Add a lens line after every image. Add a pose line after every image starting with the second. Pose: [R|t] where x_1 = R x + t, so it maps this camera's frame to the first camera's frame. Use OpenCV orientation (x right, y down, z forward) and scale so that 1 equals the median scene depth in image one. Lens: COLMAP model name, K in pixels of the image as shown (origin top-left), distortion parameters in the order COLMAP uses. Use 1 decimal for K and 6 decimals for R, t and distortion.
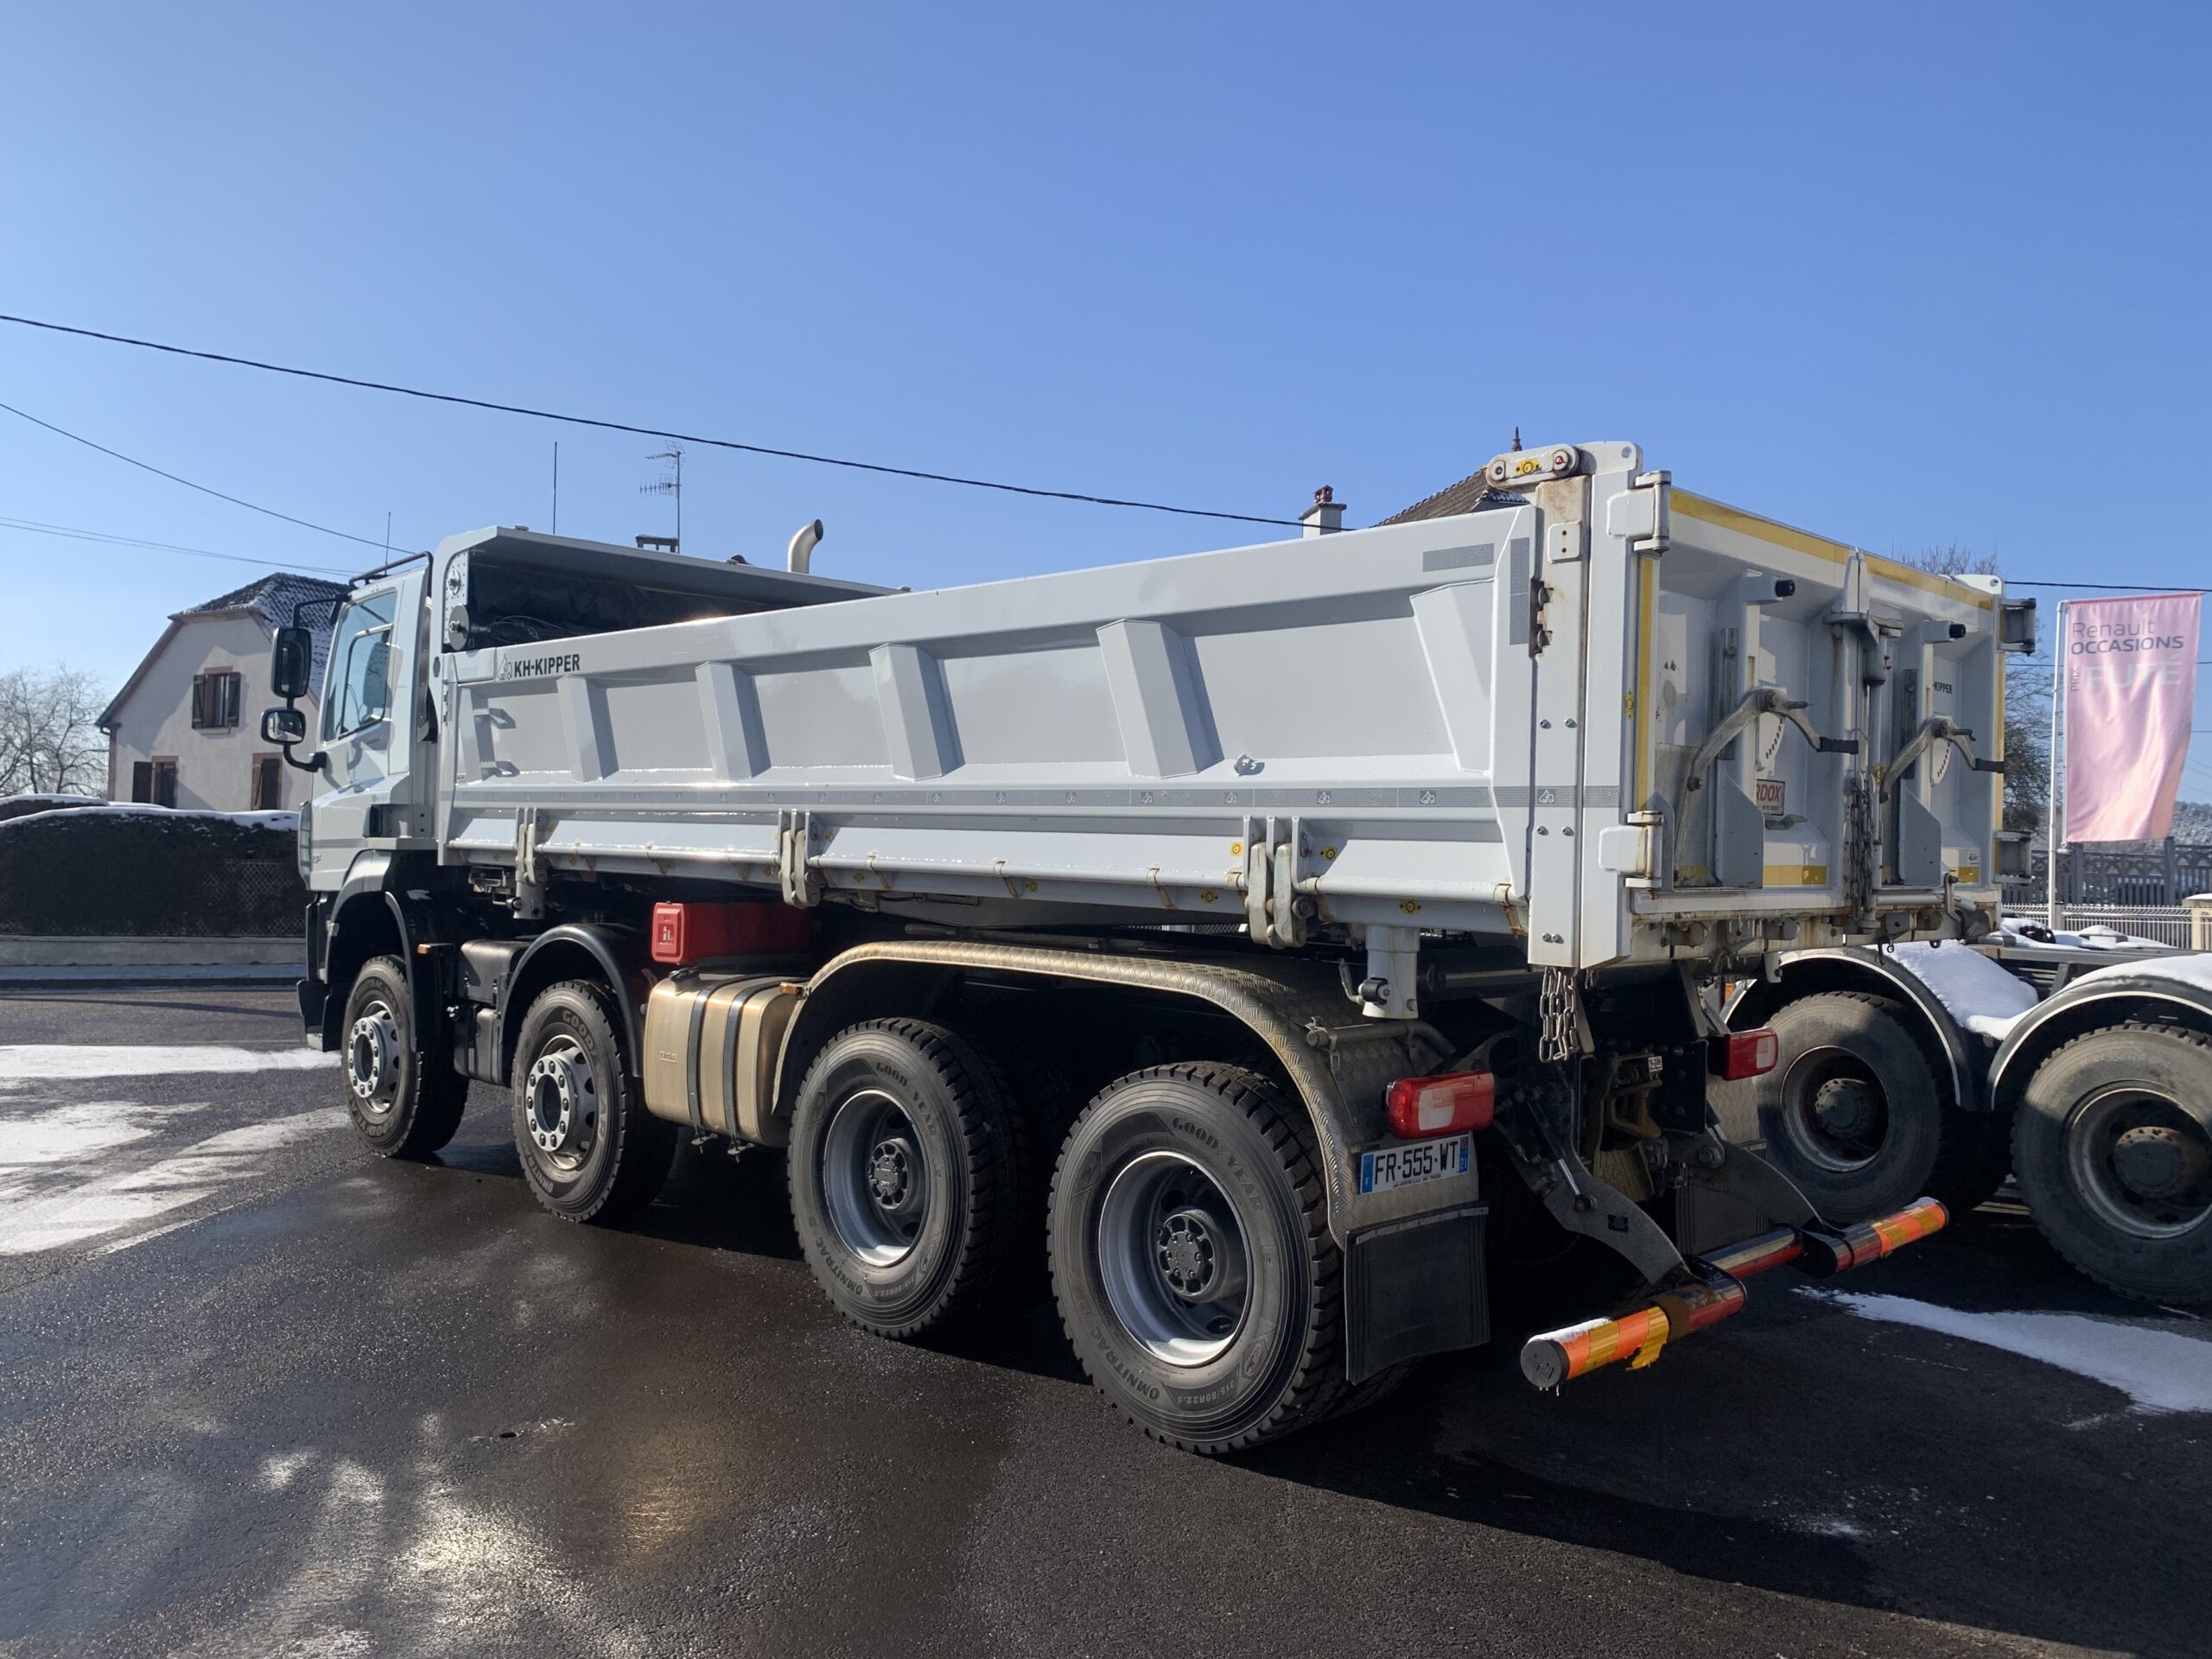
lens RADIAL K [[1711.7, 0, 1051.6], [0, 1711.7, 771.0], [0, 0, 1]] dist [0.102758, -0.356977]
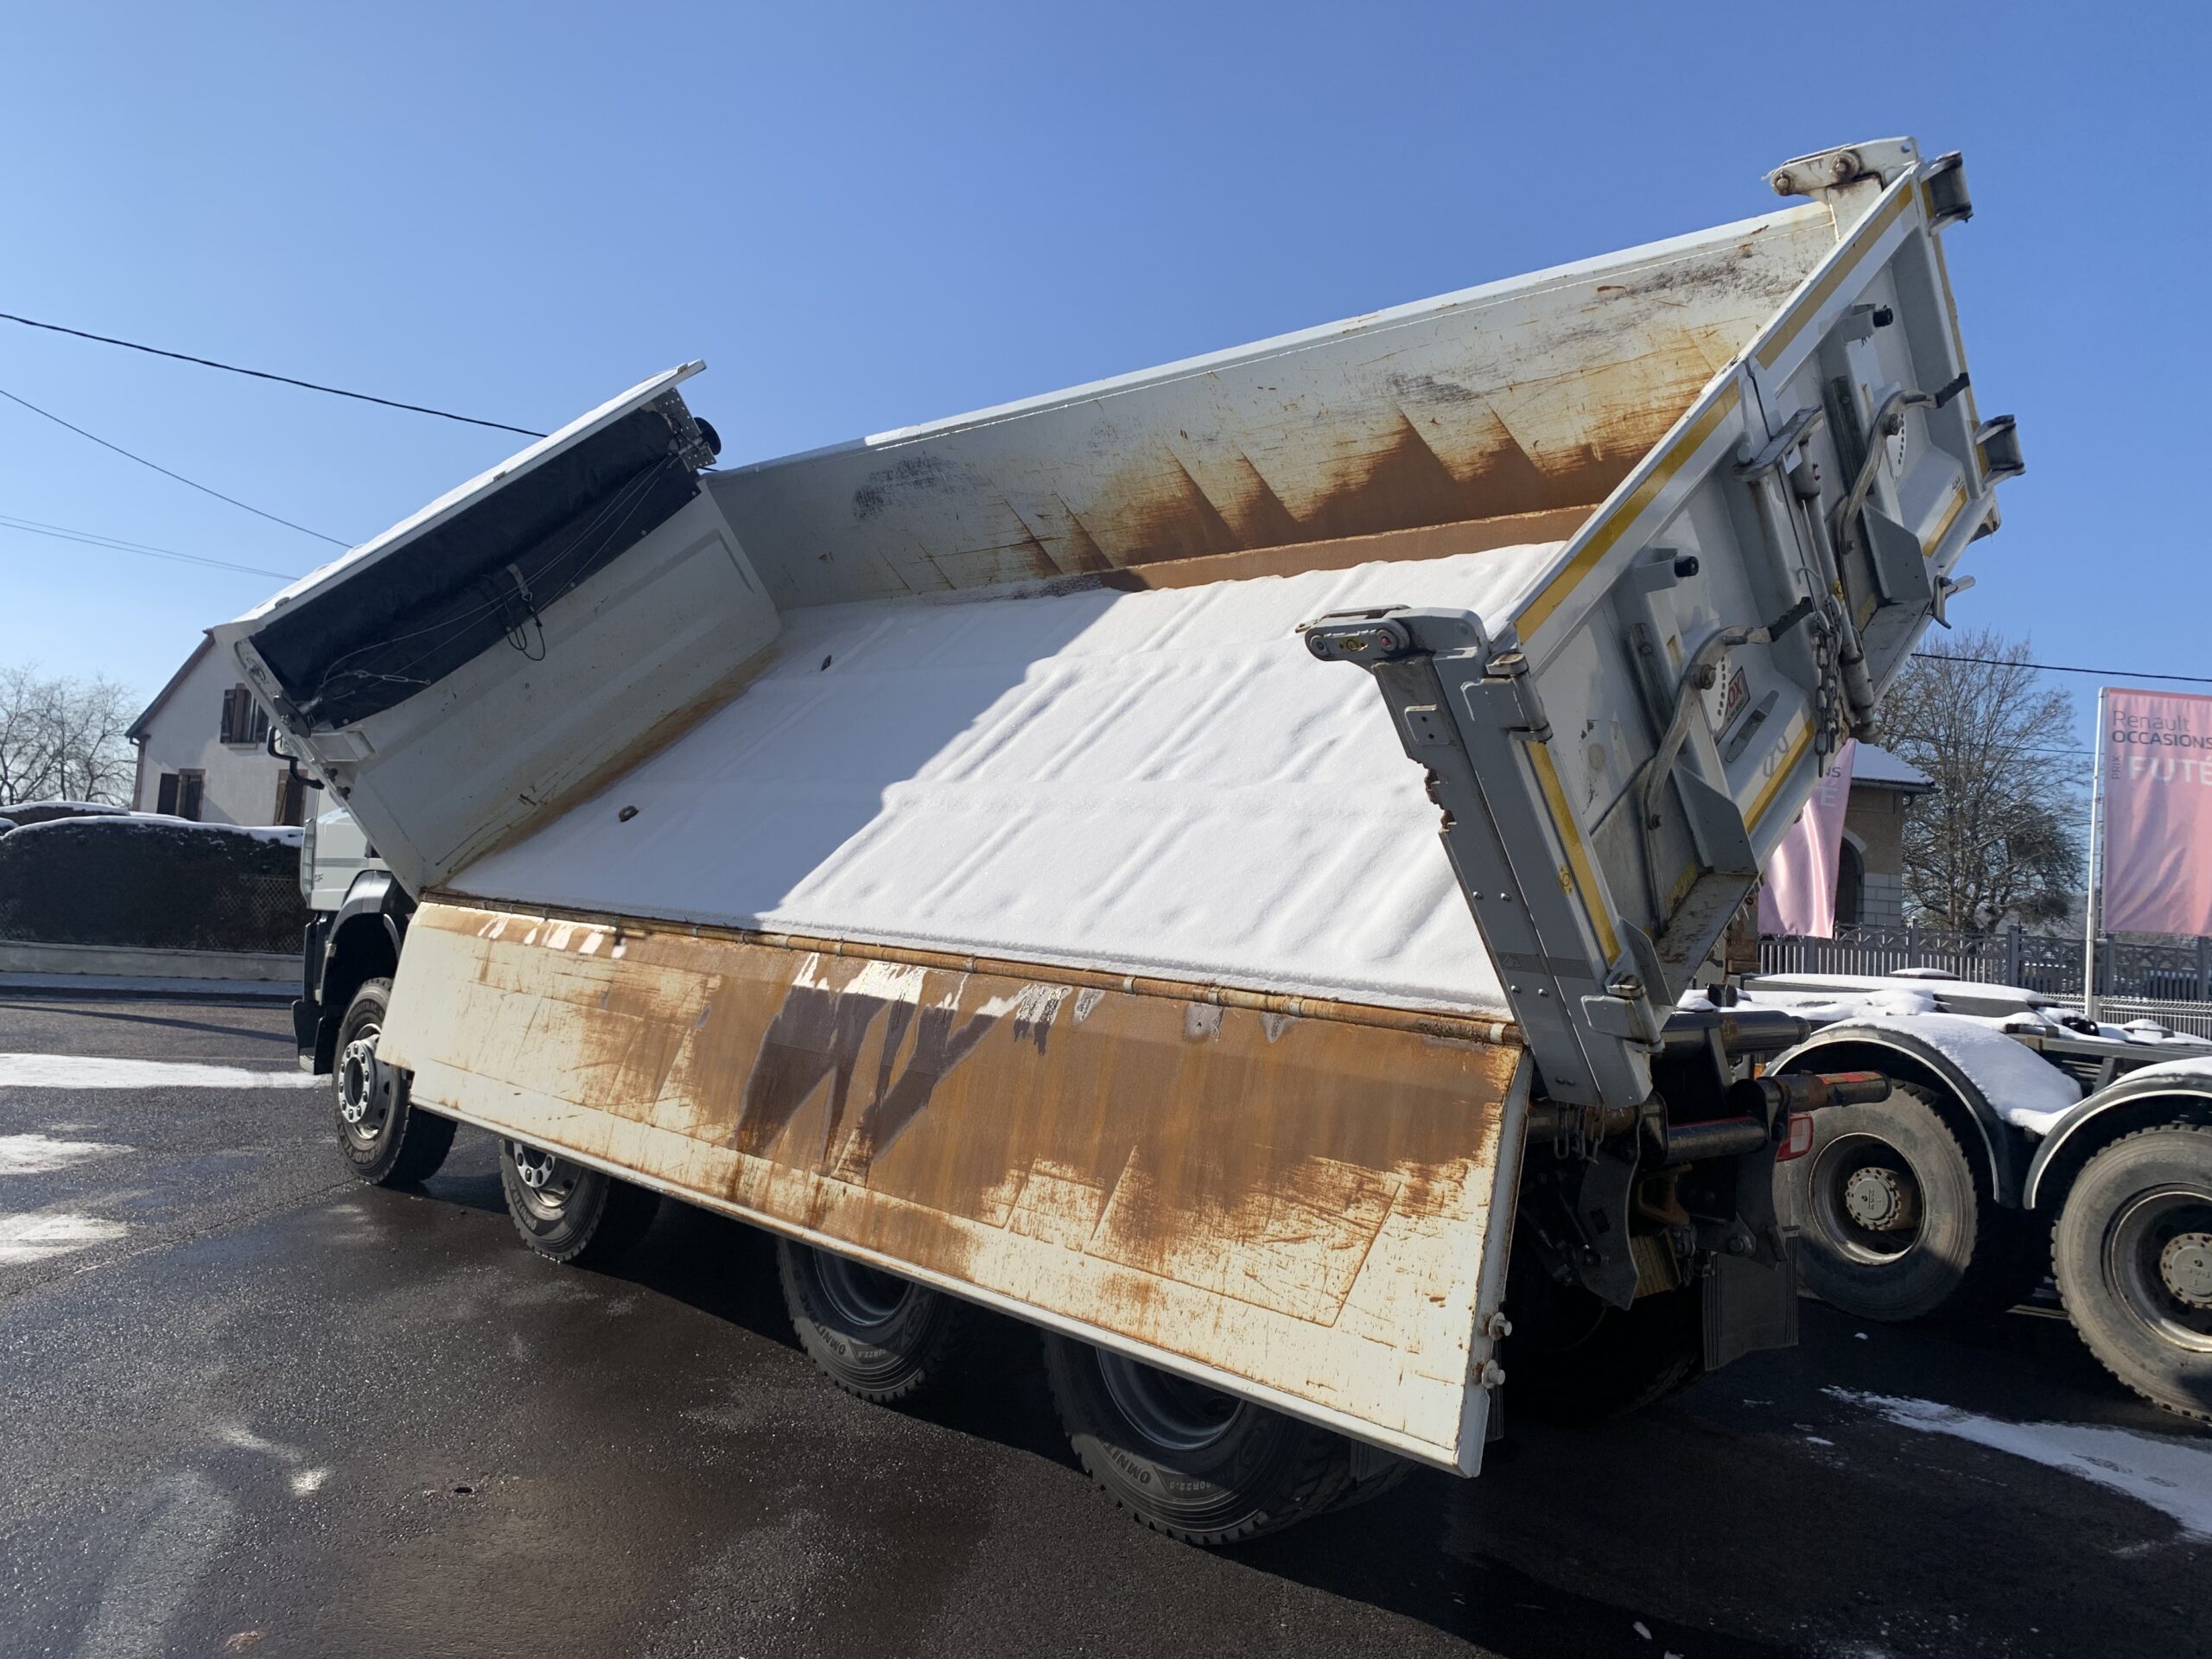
lens RADIAL K [[1683.2, 0, 1093.7], [0, 1683.2, 830.3], [0, 0, 1]] dist [0.103817, -0.332337]
pose [[0.999108, 0.040943, 0.010326, 0.004222], [-0.040997, 0.999146, 0.005070, 0.002564], [-0.010109, -0.005489, 0.999934, 0.044667]]
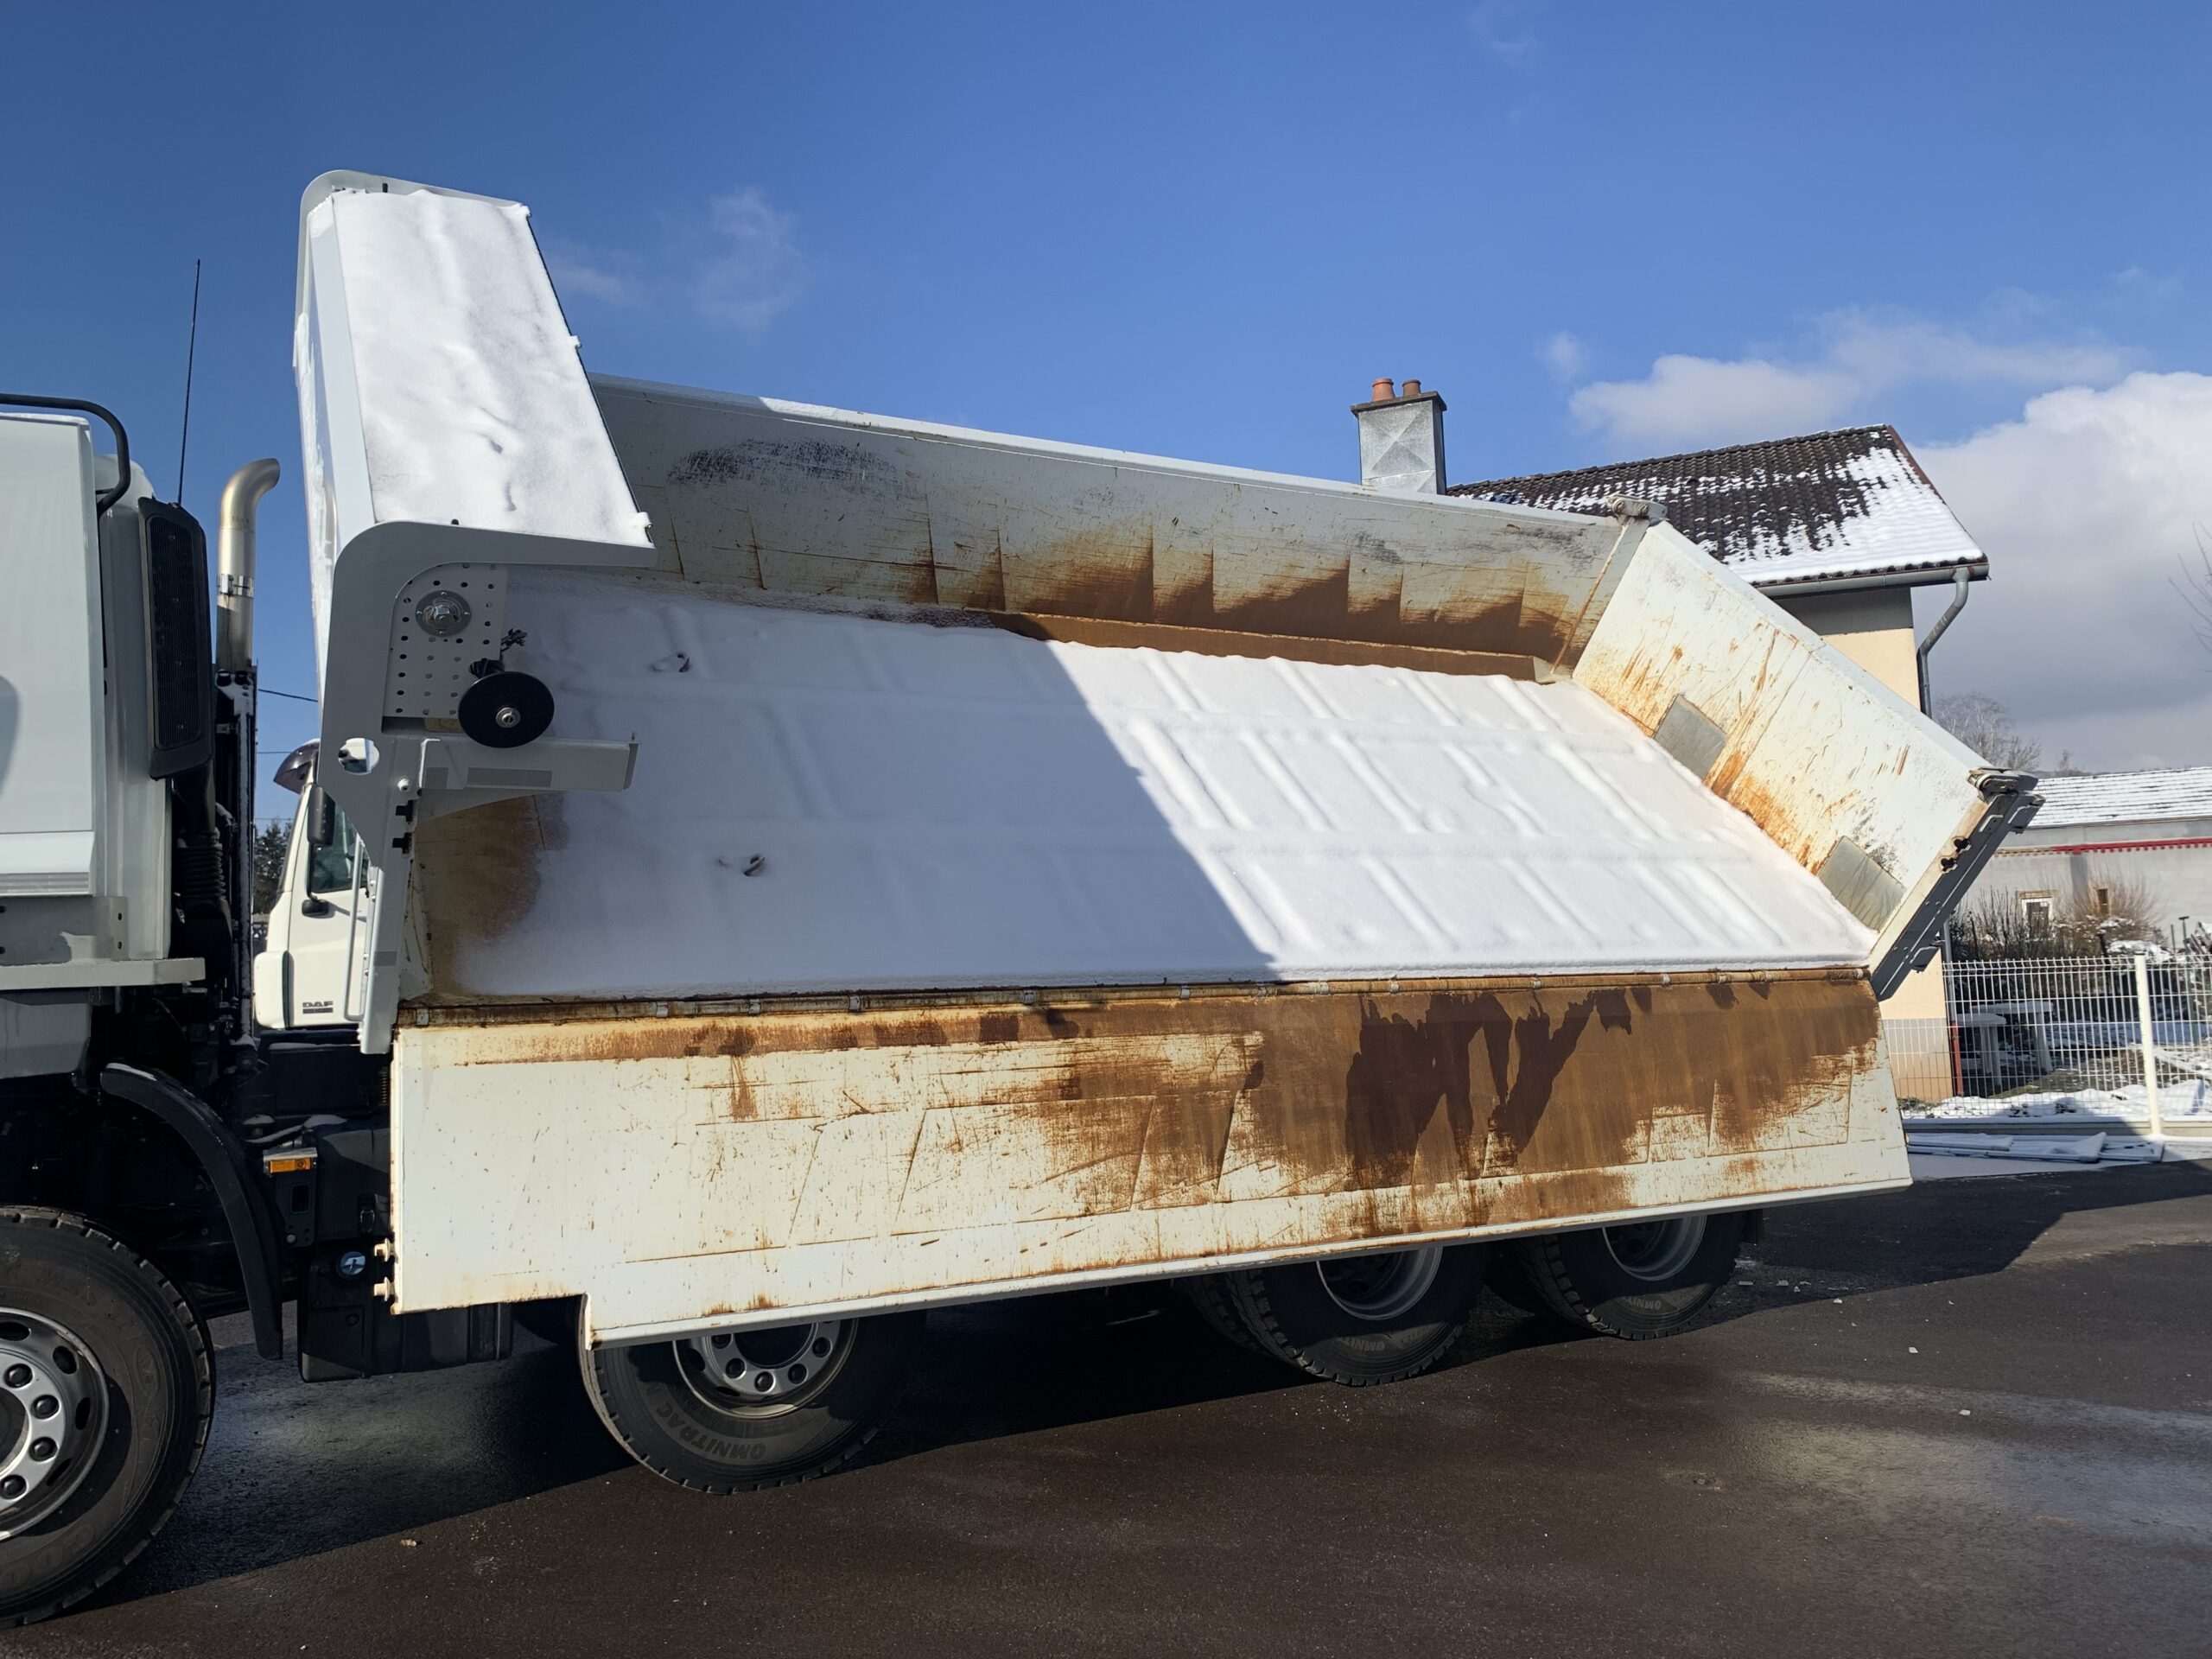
lens RADIAL K [[1683.2, 0, 1093.7], [0, 1683.2, 830.3], [0, 0, 1]] dist [0.103817, -0.332337]
pose [[0.260094, 0.031381, 0.965073, -1.020823], [-0.019503, 0.999439, -0.027242, 0.012887], [-0.965386, -0.011736, 0.260560, 0.774262]]
